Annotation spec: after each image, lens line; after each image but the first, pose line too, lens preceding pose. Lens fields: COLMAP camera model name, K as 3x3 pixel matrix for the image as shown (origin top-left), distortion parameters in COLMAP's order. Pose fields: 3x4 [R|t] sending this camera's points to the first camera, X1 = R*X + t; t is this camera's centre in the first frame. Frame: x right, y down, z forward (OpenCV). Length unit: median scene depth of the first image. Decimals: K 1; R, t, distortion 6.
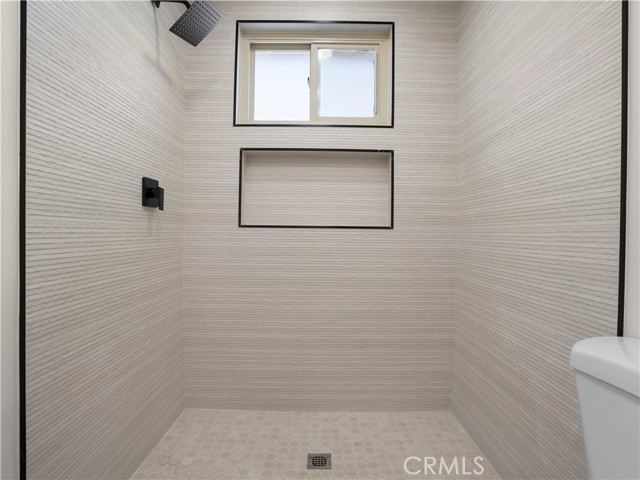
lens RADIAL K [[328.9, 0, 321.1], [0, 328.9, 236.6], [0, 0, 1]] dist [-0.074384, 0.026631]
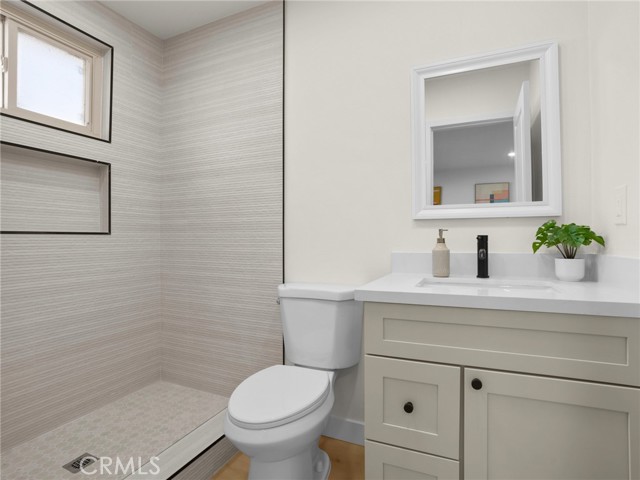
lens RADIAL K [[328.9, 0, 321.1], [0, 328.9, 236.6], [0, 0, 1]] dist [-0.074384, 0.026631]
pose [[0.419119, -0.007172, 0.907903, -0.464277], [0.016656, 0.999861, 0.000210, -0.004671], [-0.907779, 0.015035, 0.419180, -0.100600]]
